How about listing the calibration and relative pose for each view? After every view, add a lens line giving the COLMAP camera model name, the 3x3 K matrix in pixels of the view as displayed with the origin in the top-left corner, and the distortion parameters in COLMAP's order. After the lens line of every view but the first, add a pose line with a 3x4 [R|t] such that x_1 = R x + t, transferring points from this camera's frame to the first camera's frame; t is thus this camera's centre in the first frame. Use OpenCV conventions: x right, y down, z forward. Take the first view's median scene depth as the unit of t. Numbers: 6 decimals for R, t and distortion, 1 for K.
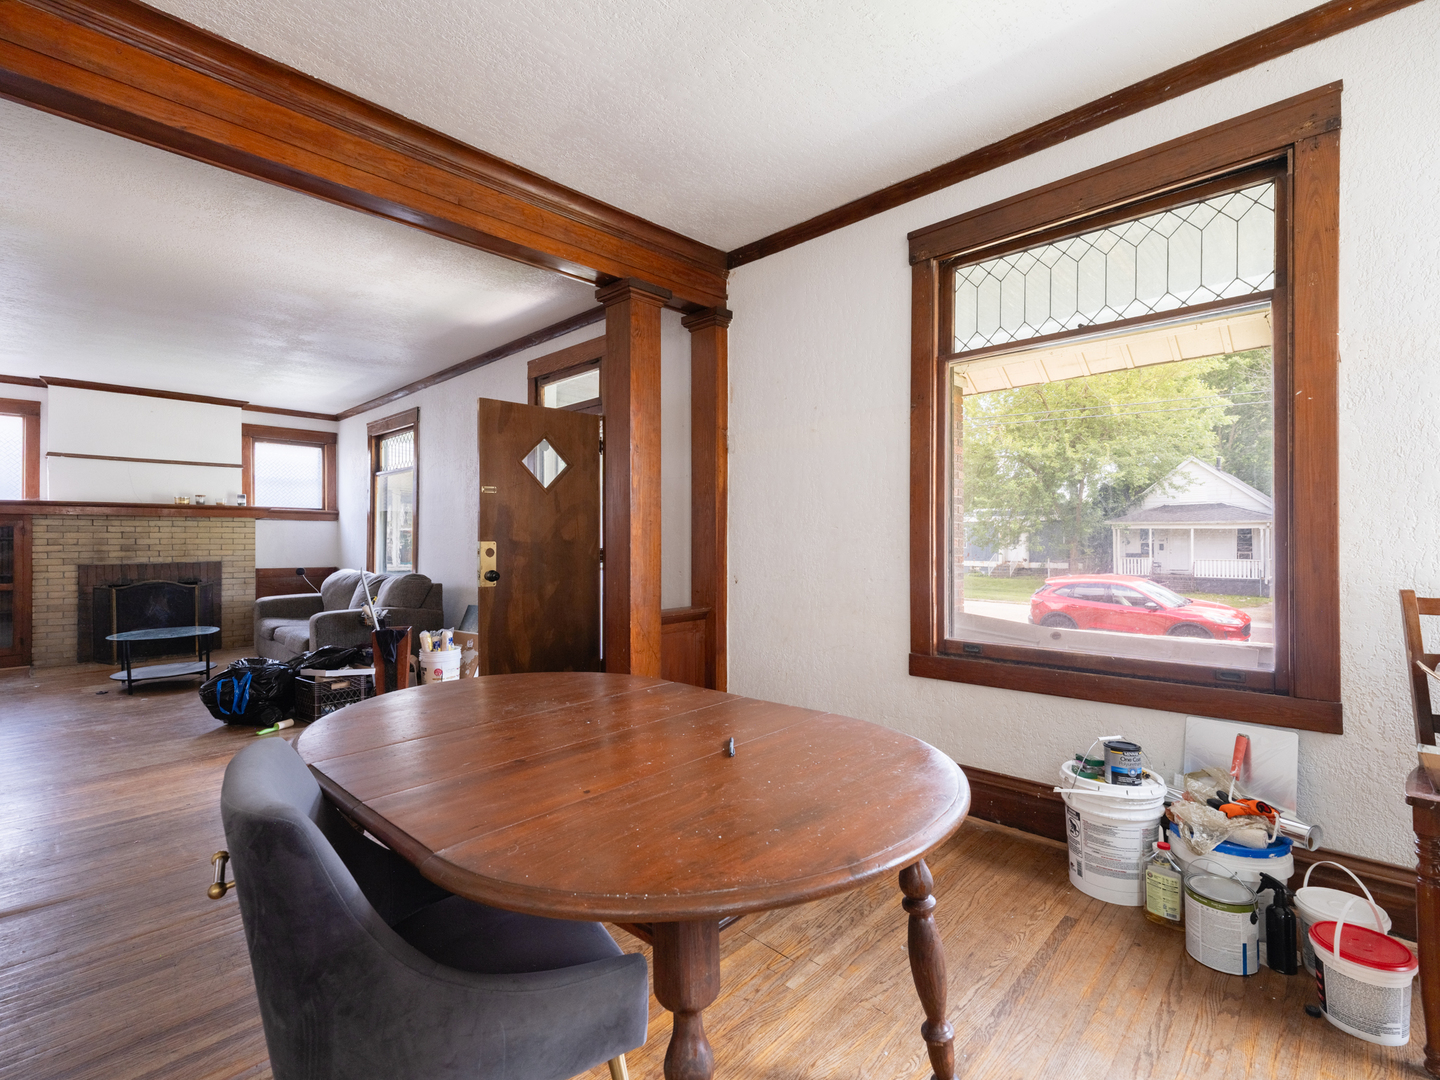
lens RADIAL K [[671.4, 0, 716.8], [0, 671.4, 537.7], [0, 0, 1]] dist [0.000454, -0.000281]
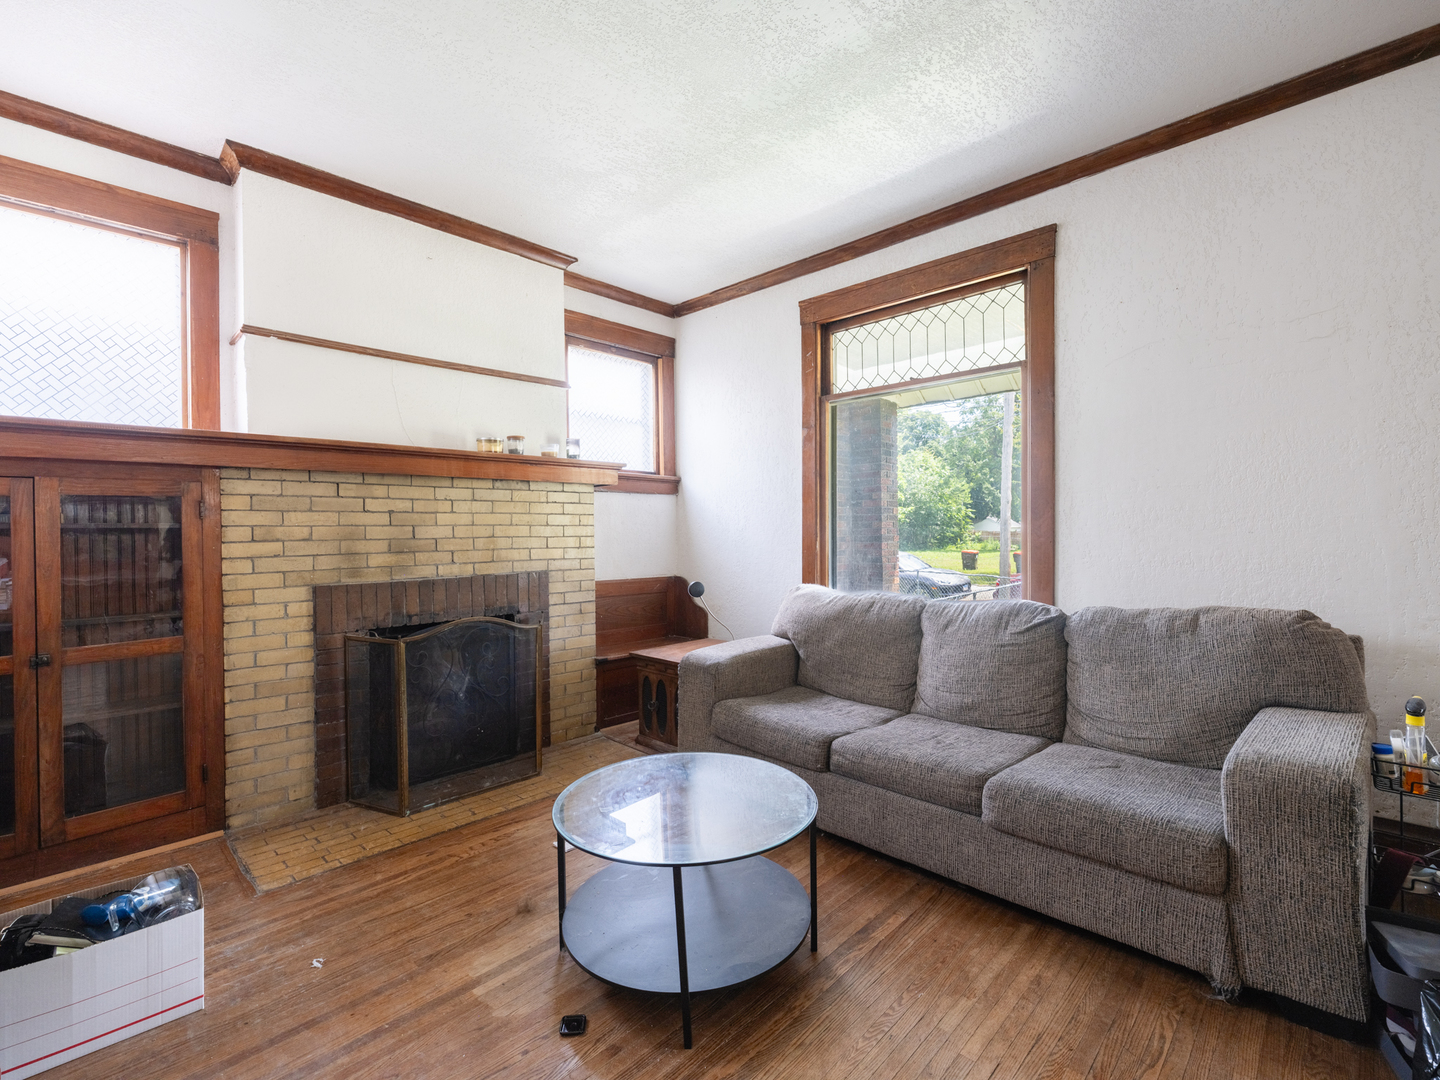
lens RADIAL K [[663.1, 0, 720.0], [0, 663.1, 540.0], [0, 0, 1]] dist [-0.008377, 0.000249]
pose [[0.999938, -0.009120, 0.006332, -0.667233], [0.009021, 0.999841, 0.015384, 0.006054], [-0.006472, -0.015326, 0.999862, 0.551206]]
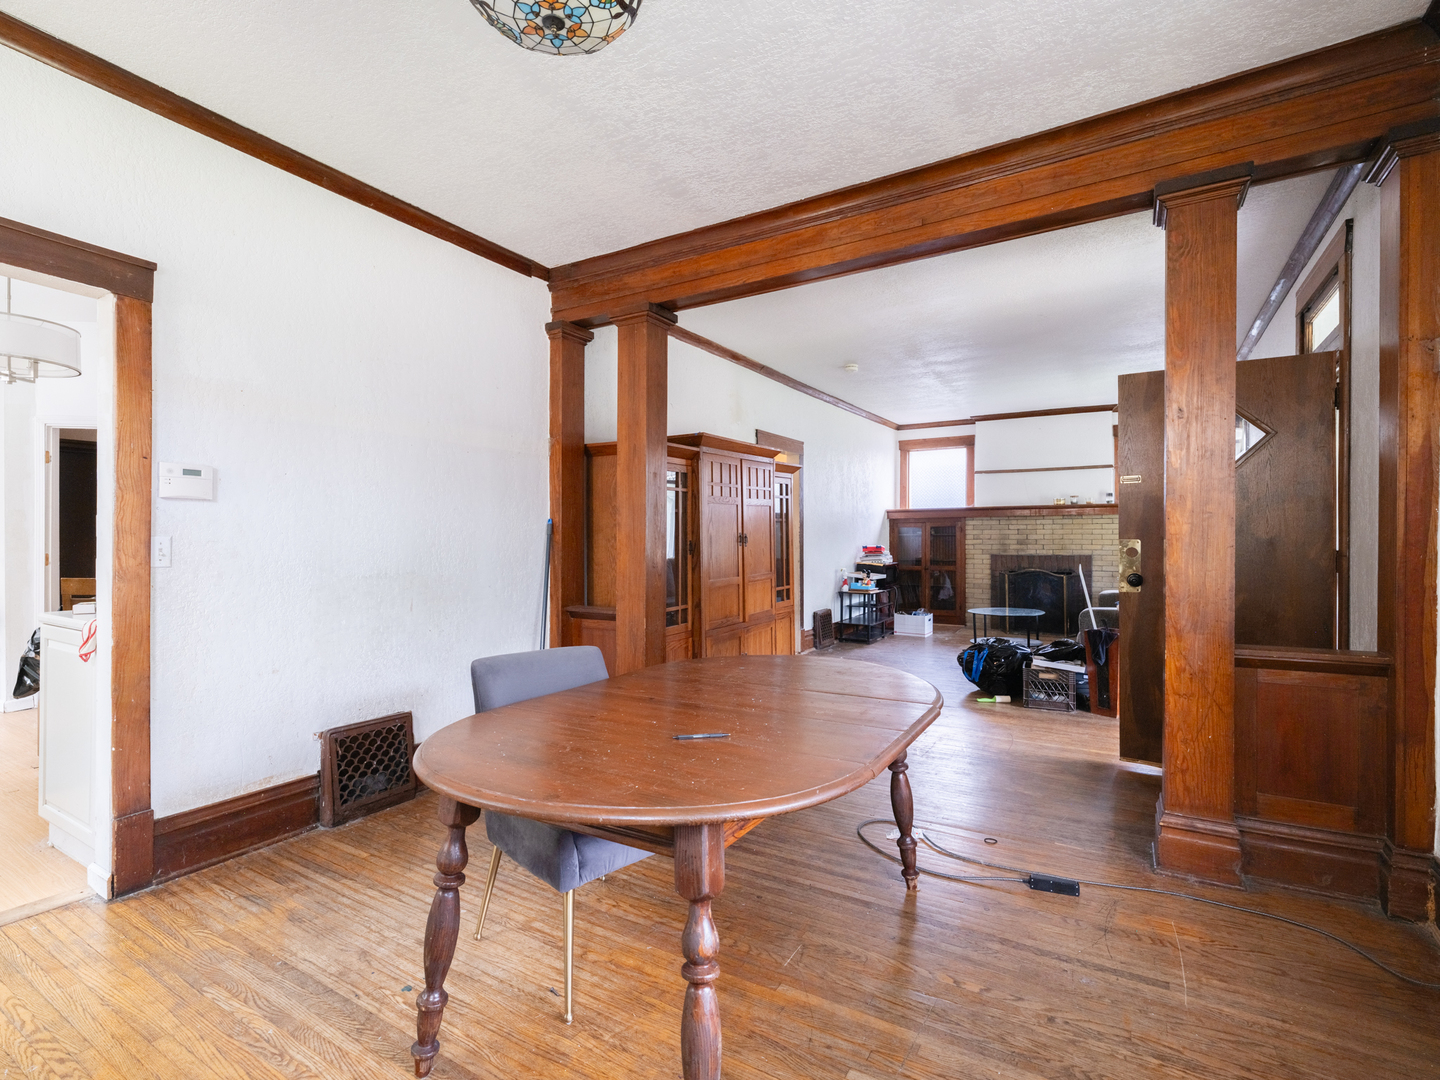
lens RADIAL K [[681.9, 0, 711.3], [0, 681.9, 537.0], [0, 0, 1]] dist [-0.003677, -0.000195]
pose [[0.219365, 0.003574, -0.975636, 0.228603], [0.004395, 0.999980, 0.004651, -0.002434], [0.975633, -0.005308, 0.219345, 0.164472]]
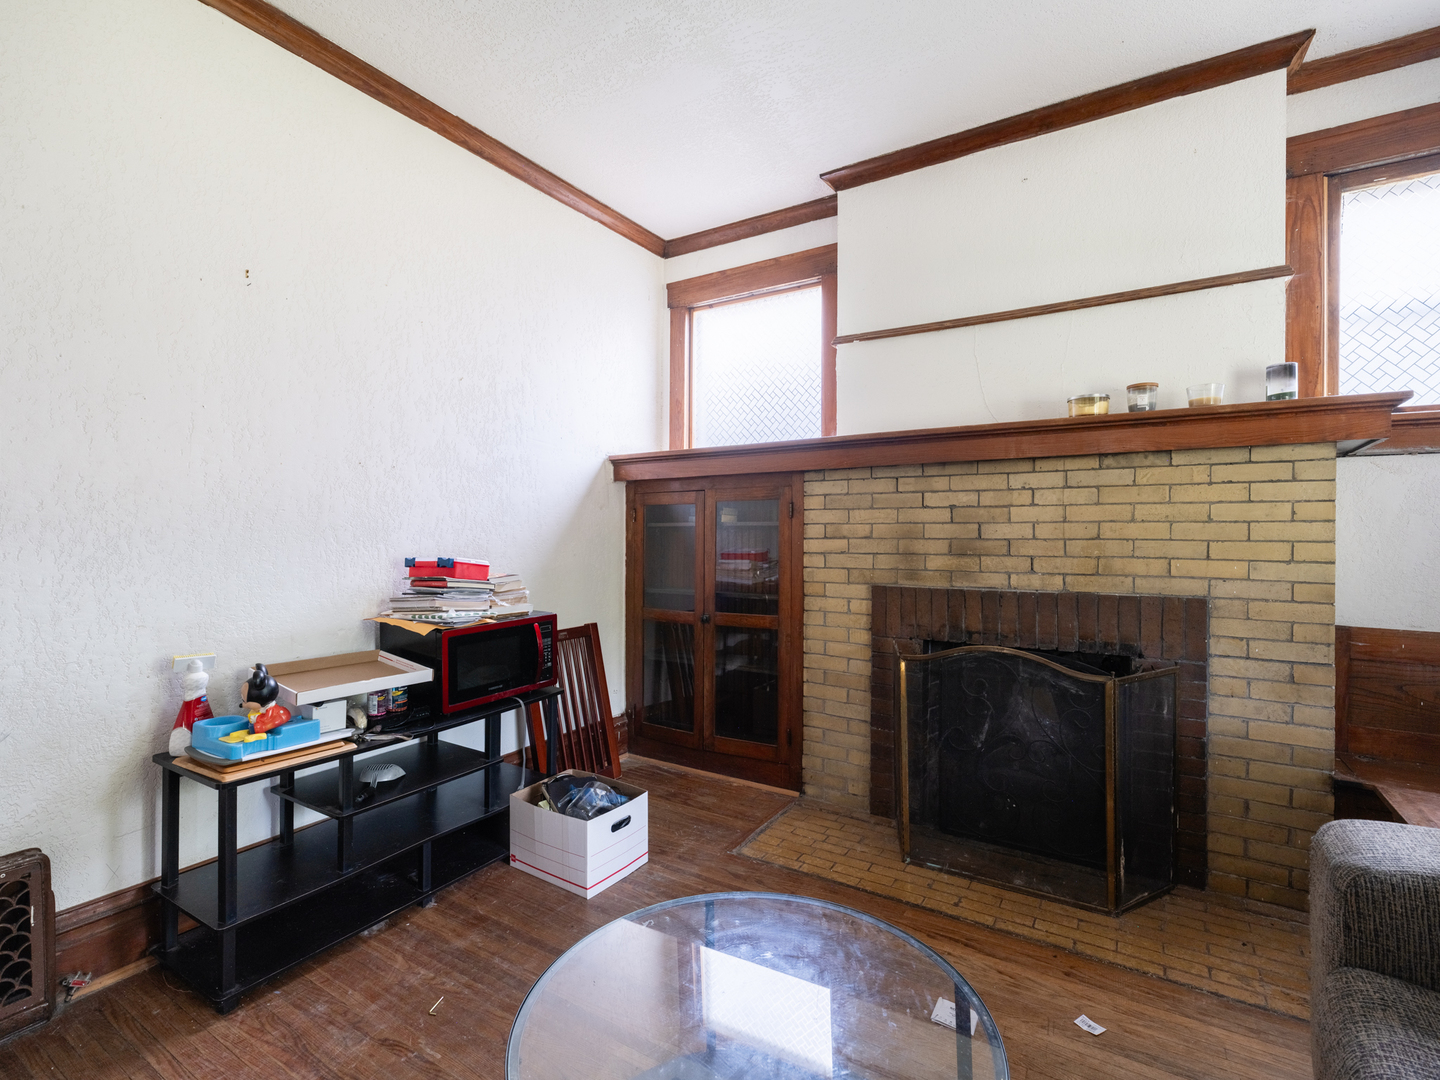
lens RADIAL K [[681.9, 0, 711.3], [0, 681.9, 537.0], [0, 0, 1]] dist [-0.003677, -0.000195]
pose [[0.204147, 0.008271, -0.978905, -0.529485], [-0.000677, 0.999965, 0.008308, 0.006152], [0.978940, -0.001034, 0.204145, 0.785960]]
